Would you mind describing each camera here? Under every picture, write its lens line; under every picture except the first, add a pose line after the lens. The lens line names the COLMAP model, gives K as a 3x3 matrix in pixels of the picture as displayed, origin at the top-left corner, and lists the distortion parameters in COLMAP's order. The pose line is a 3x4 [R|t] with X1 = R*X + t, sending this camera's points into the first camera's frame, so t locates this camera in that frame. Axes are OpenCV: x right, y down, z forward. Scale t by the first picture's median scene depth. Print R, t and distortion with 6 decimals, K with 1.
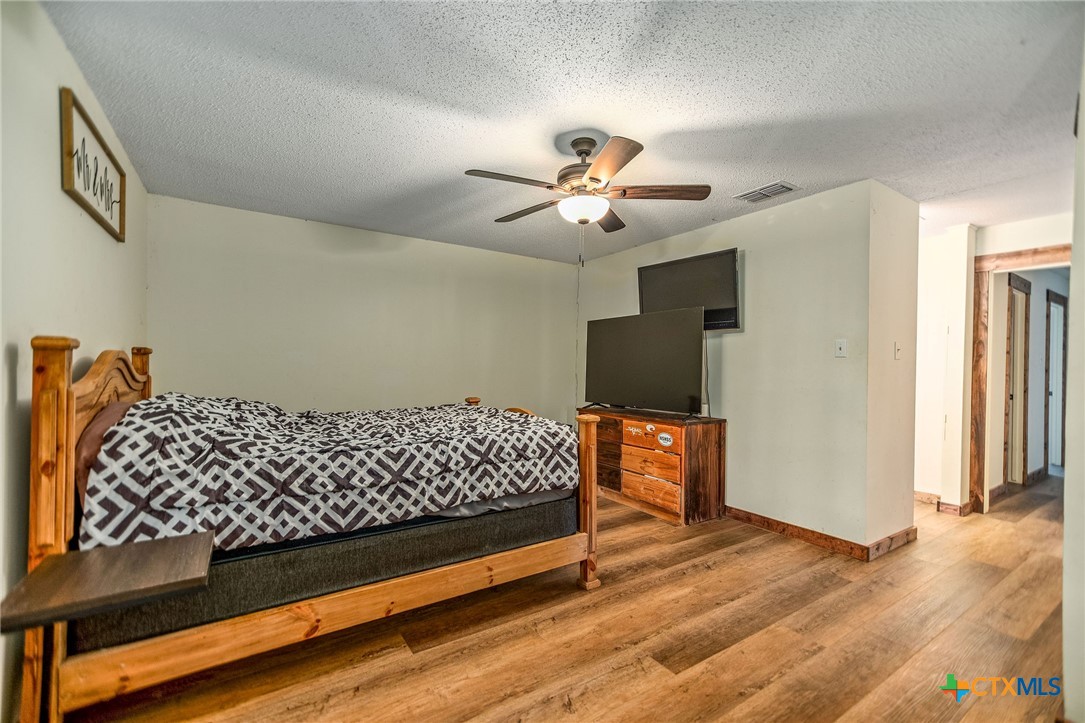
lens RADIAL K [[464.4, 0, 546.5], [0, 464.4, 366.3], [0, 0, 1]] dist [-0.000355, 0.000117]
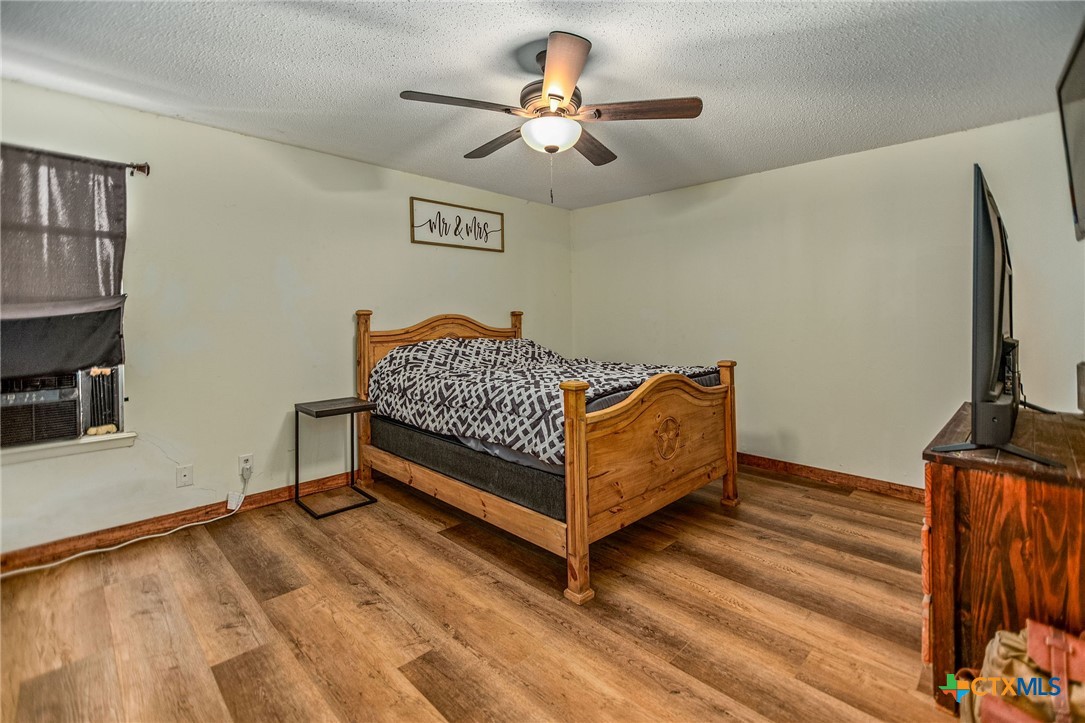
lens RADIAL K [[501.3, 0, 570.2], [0, 501.3, 319.8], [0, 0, 1]] dist [0.001642, 0.000020]
pose [[0.194859, -0.012577, -0.980751, 1.155486], [0.004290, 0.999919, -0.011971, 0.012863], [0.980822, -0.001875, 0.194897, 1.020954]]
